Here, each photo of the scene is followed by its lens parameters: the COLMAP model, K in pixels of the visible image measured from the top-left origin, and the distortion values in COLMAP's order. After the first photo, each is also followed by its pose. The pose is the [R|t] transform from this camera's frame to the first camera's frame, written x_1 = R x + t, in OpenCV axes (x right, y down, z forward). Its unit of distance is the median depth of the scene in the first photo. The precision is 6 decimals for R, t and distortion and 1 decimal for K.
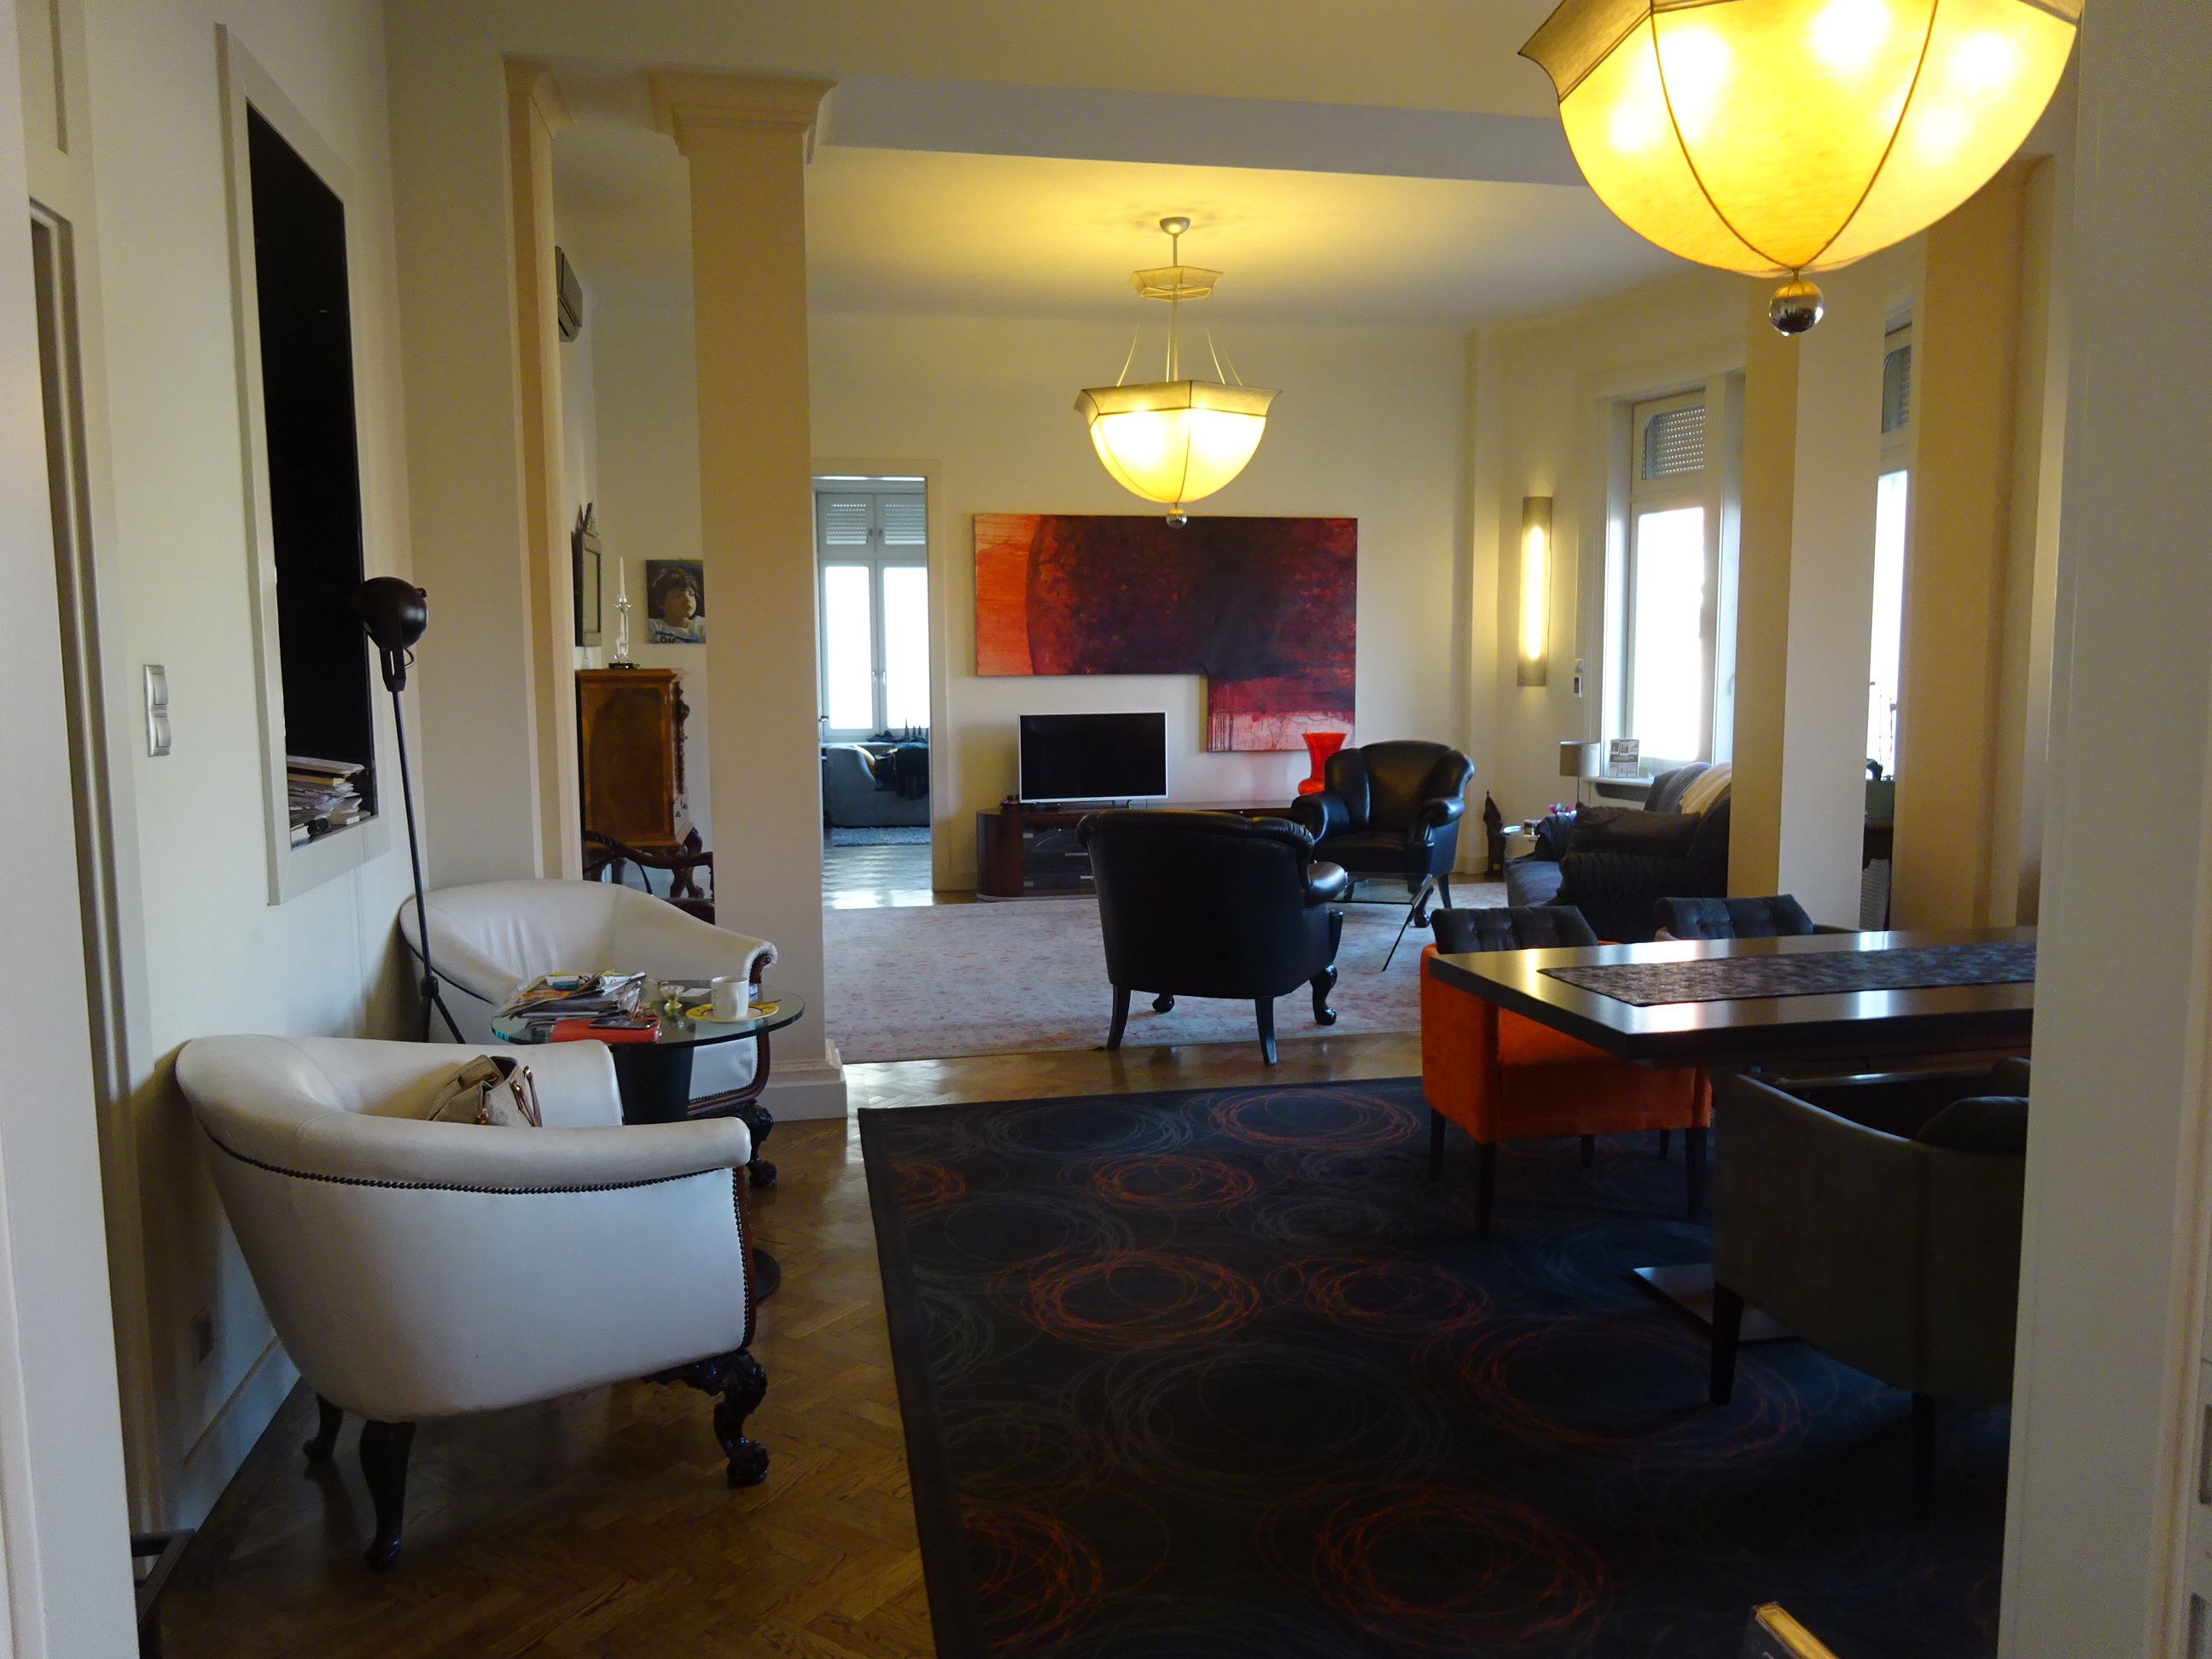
lens RADIAL K [[1621.9, 0, 1106.5], [0, 1621.9, 837.9], [0, 0, 1]] dist [0.001141, -0.011625]
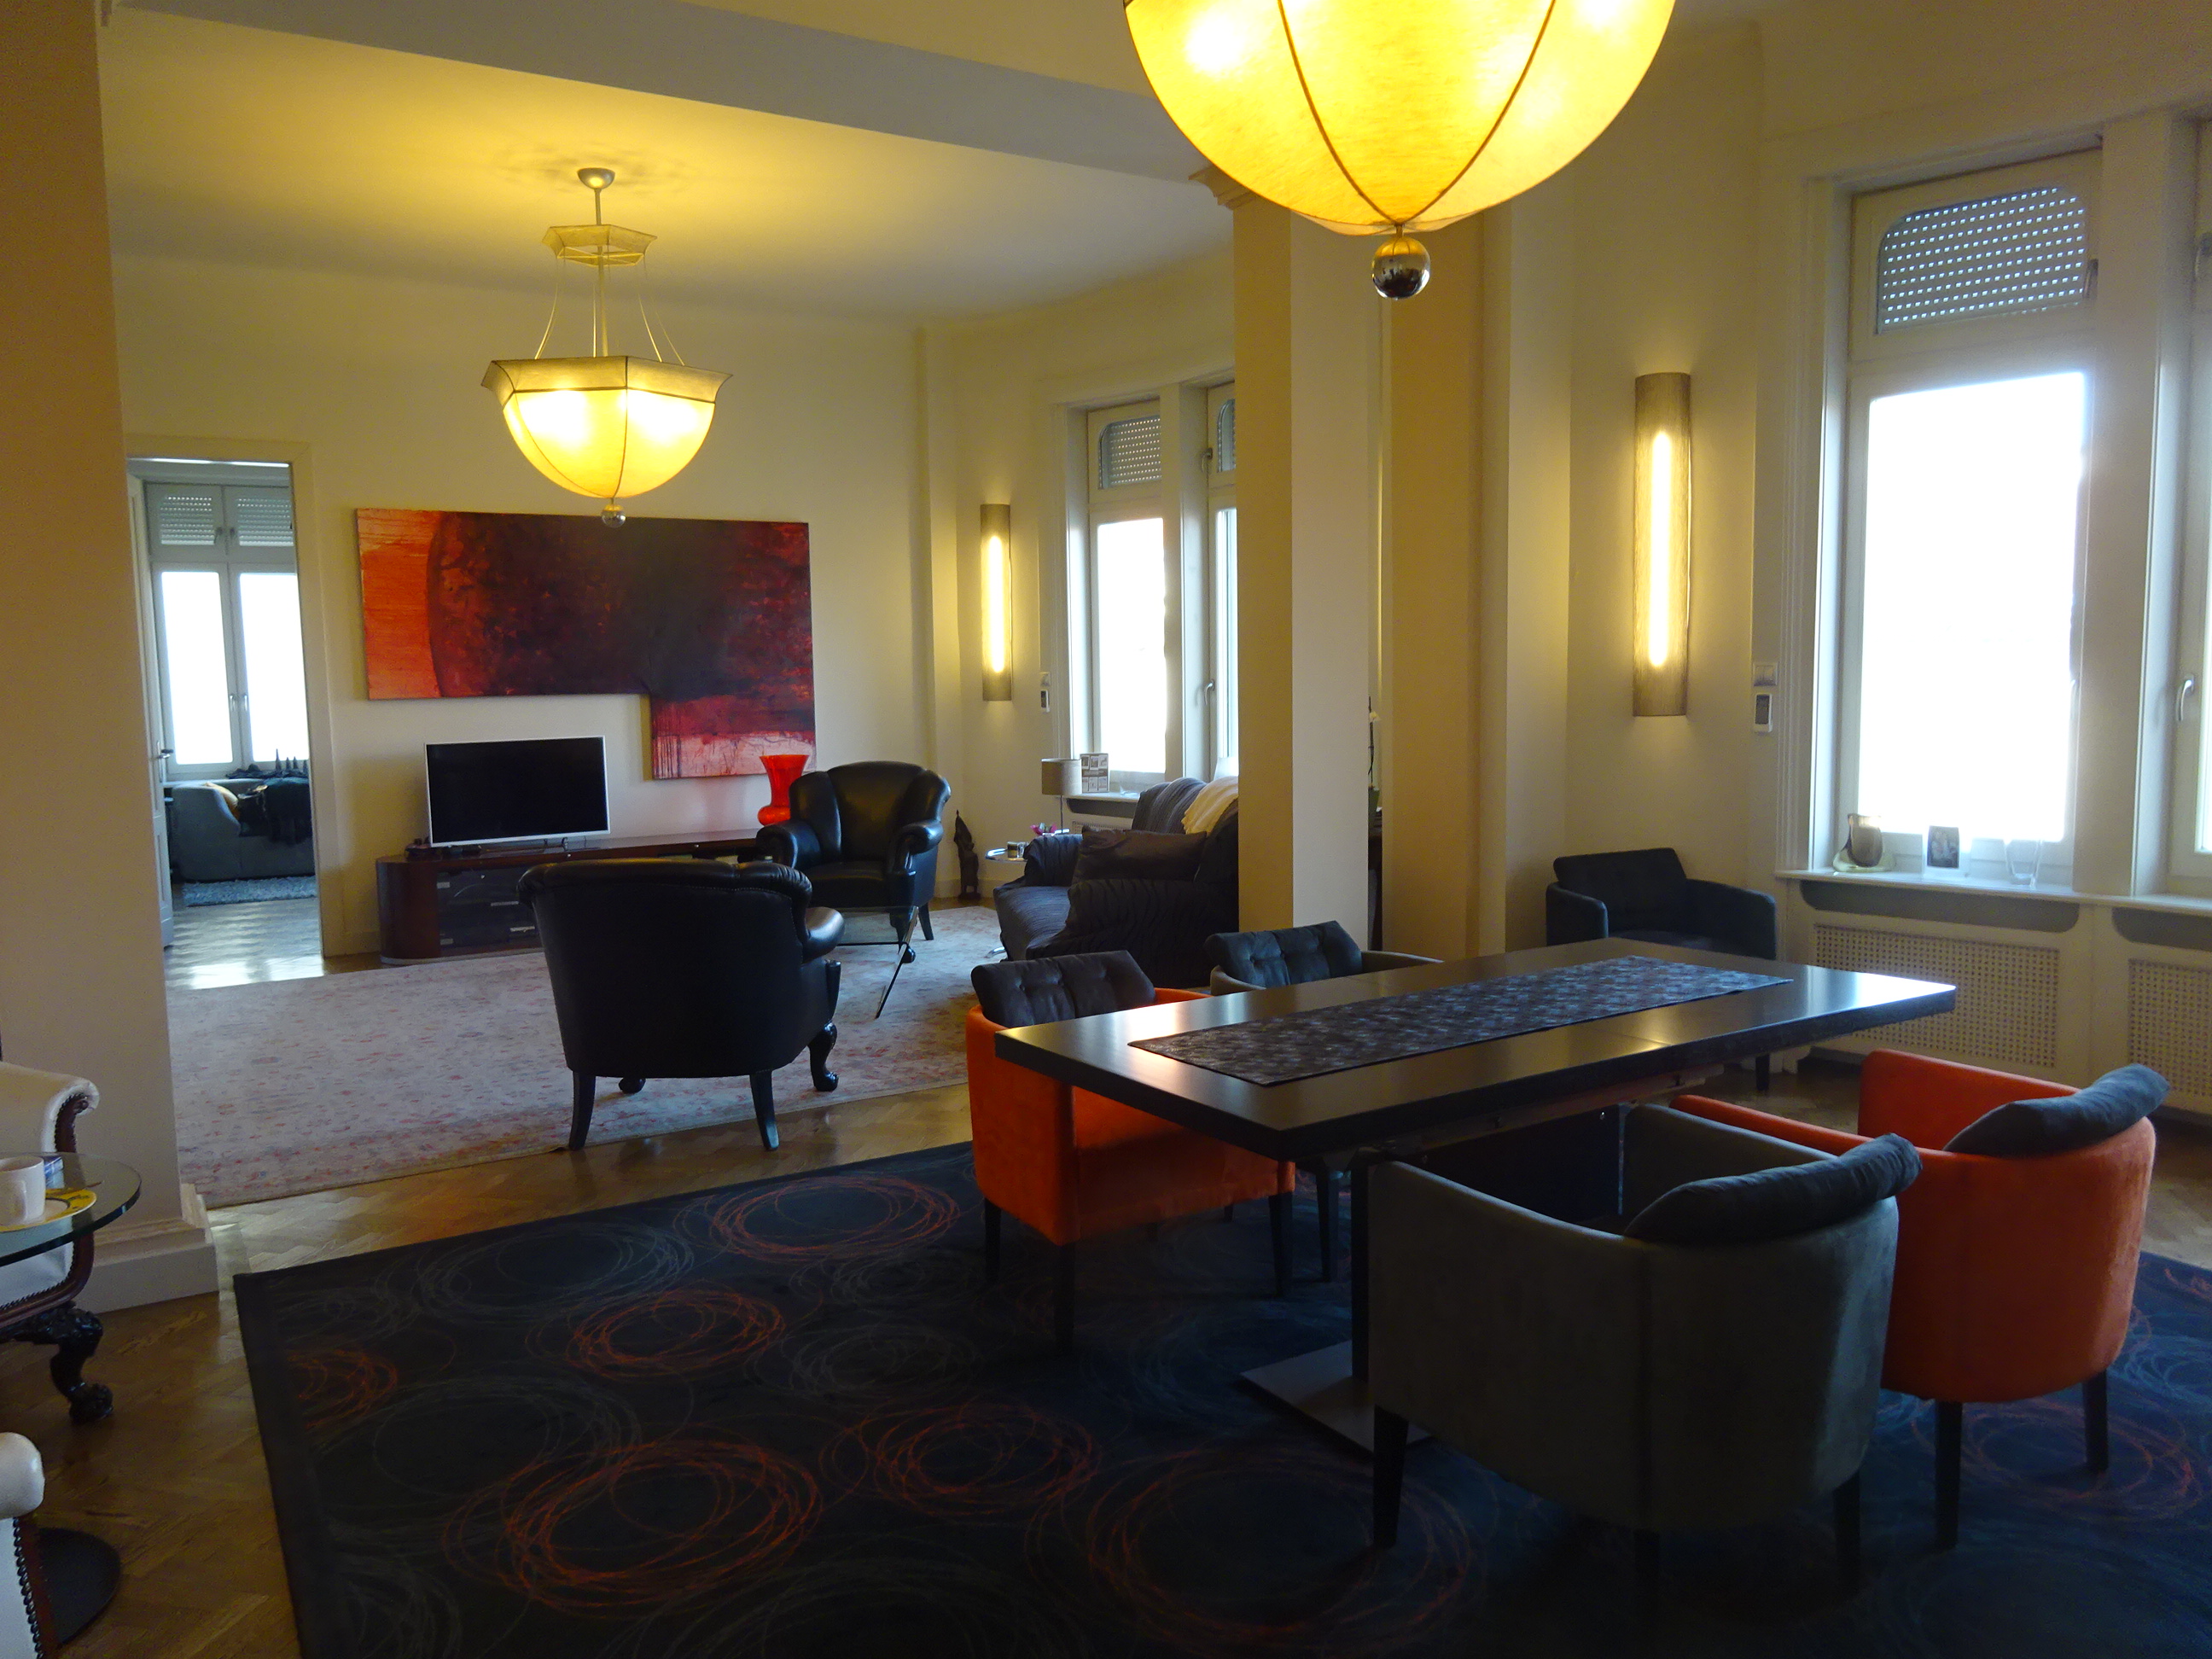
lens RADIAL K [[1621.9, 0, 1107.6], [0, 1621.9, 834.4], [0, 0, 1]] dist [0.001141, -0.011625]
pose [[0.938584, -0.044374, 0.342186, -0.013402], [0.047968, 0.998847, -0.002044, -0.011958], [-0.341700, 0.018333, 0.939630, 0.096922]]
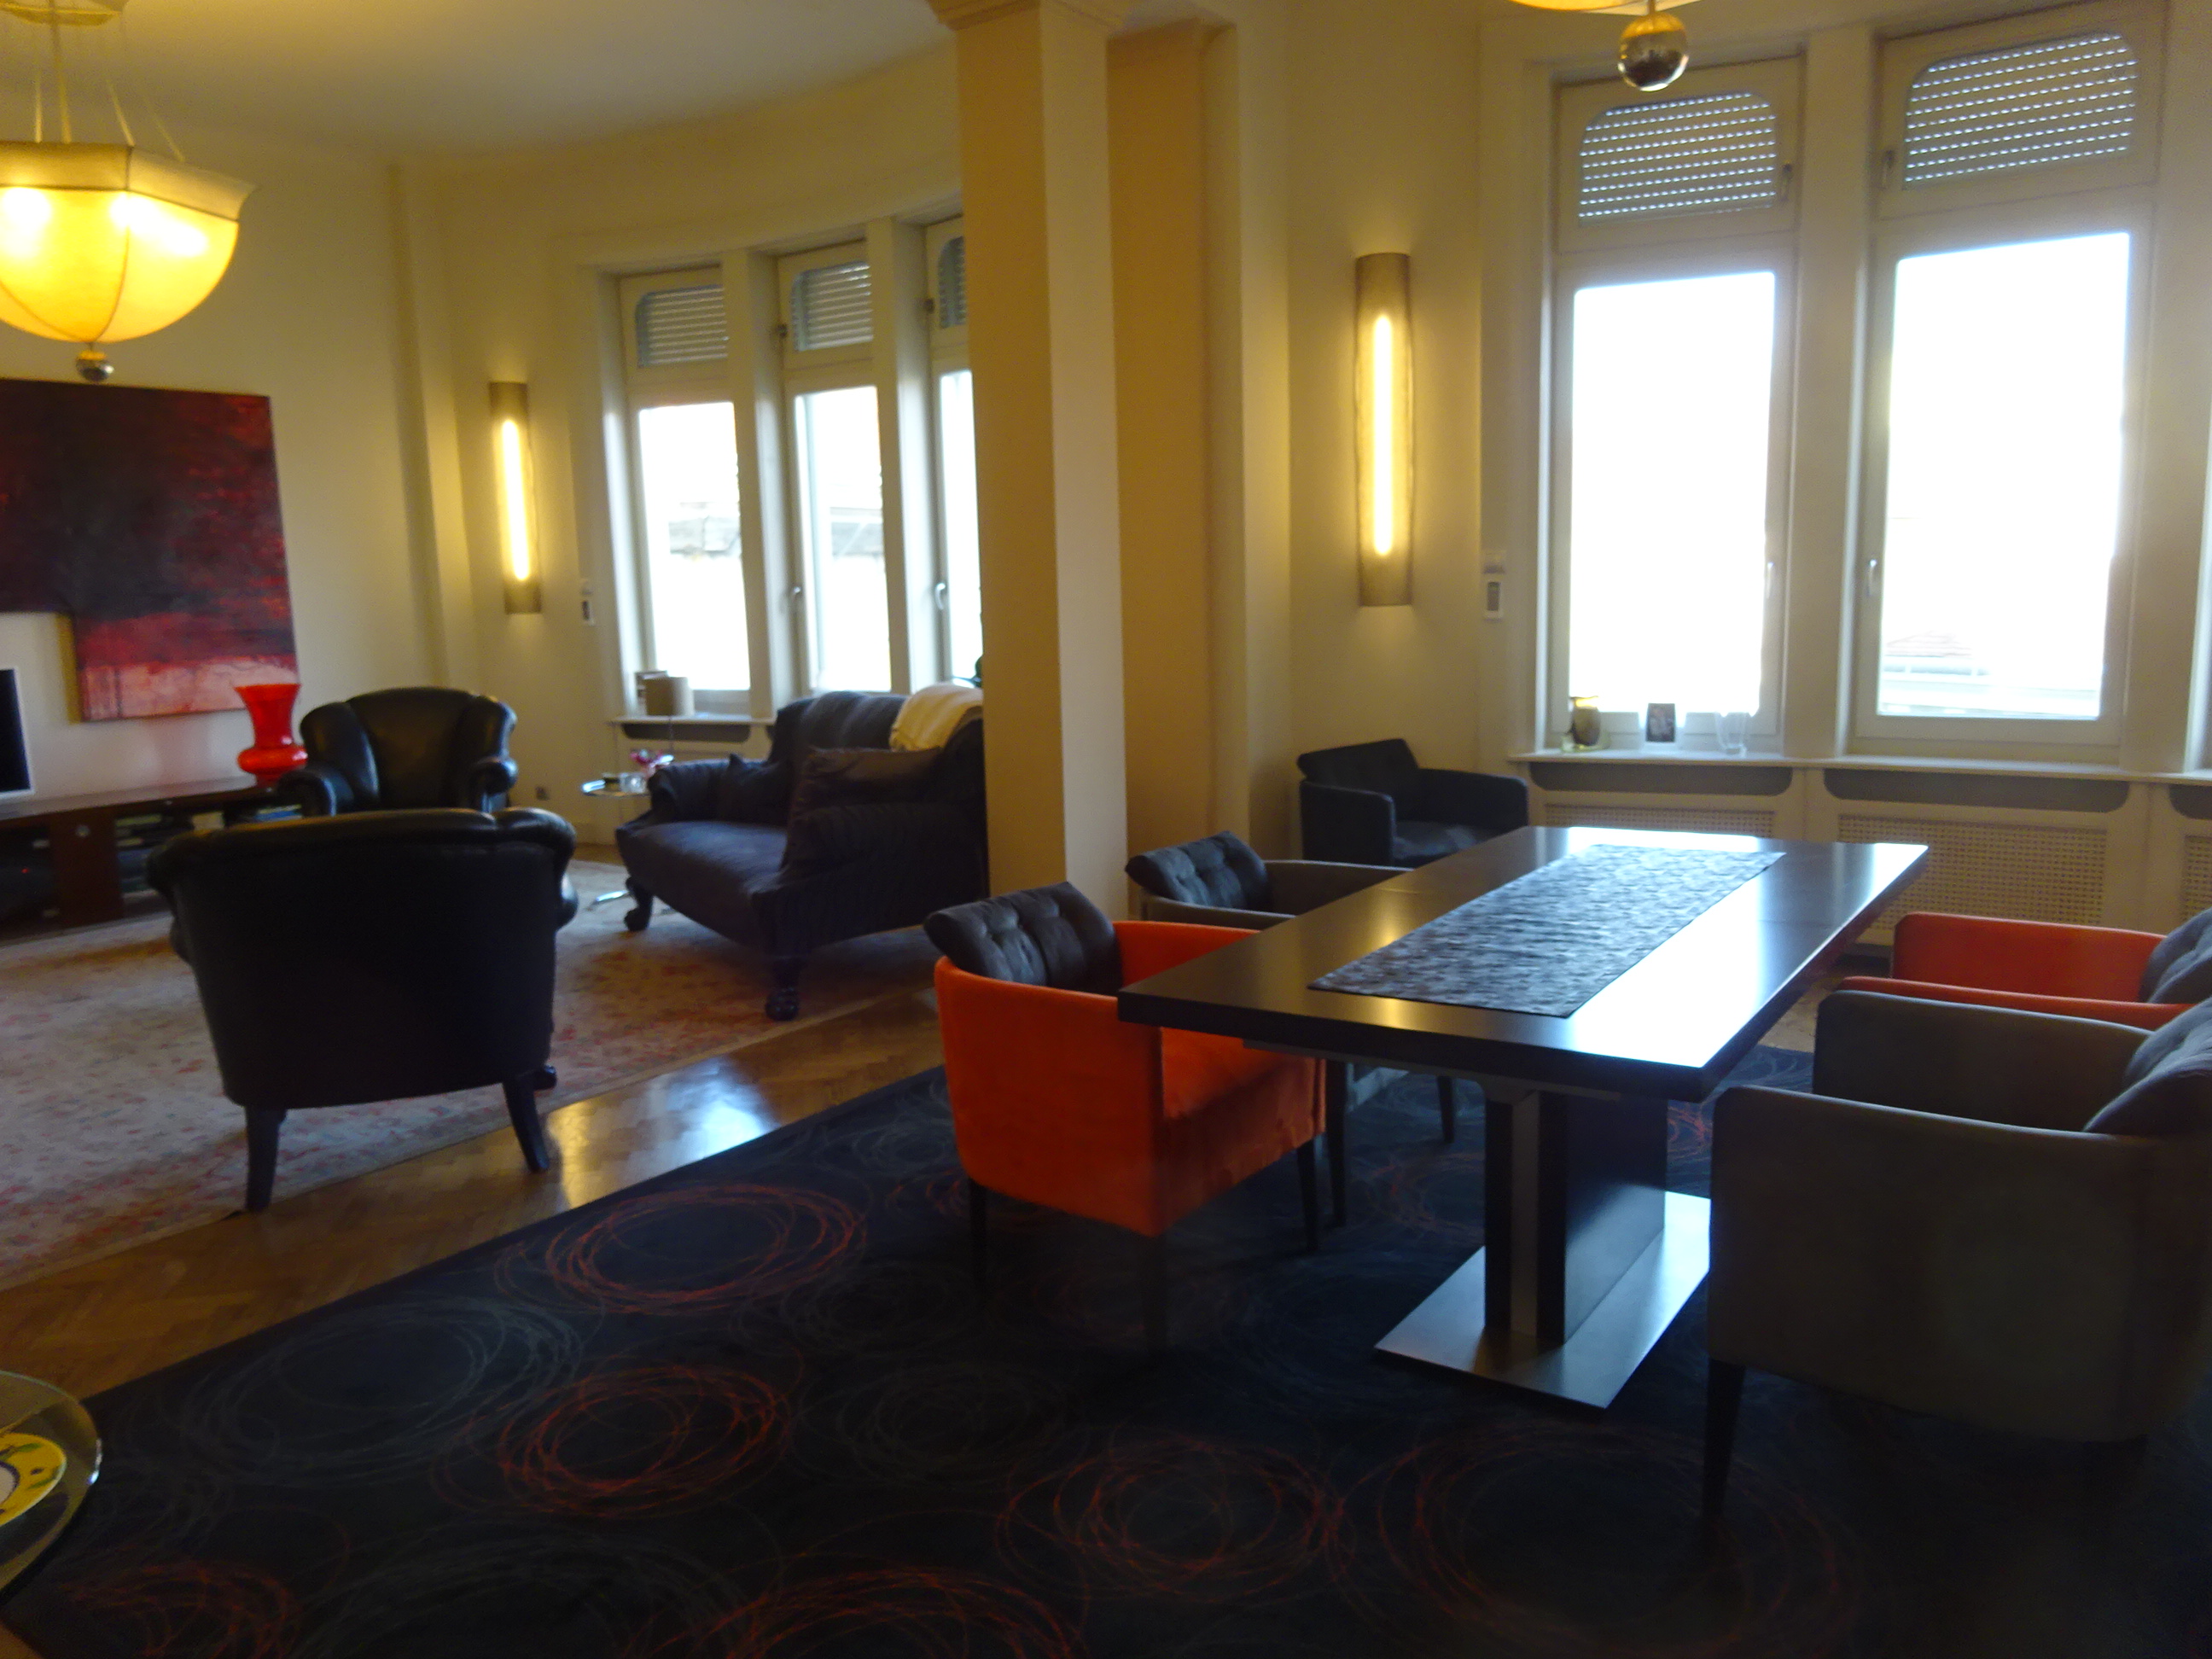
lens RADIAL K [[1621.9, 0, 1108.0], [0, 1621.9, 831.0], [0, 0, 1]] dist [0.001141, -0.011625]
pose [[0.730395, -0.121585, 0.672116, -0.120637], [0.096979, 0.992520, 0.074158, -0.020717], [-0.676105, 0.011016, 0.736723, 0.251500]]
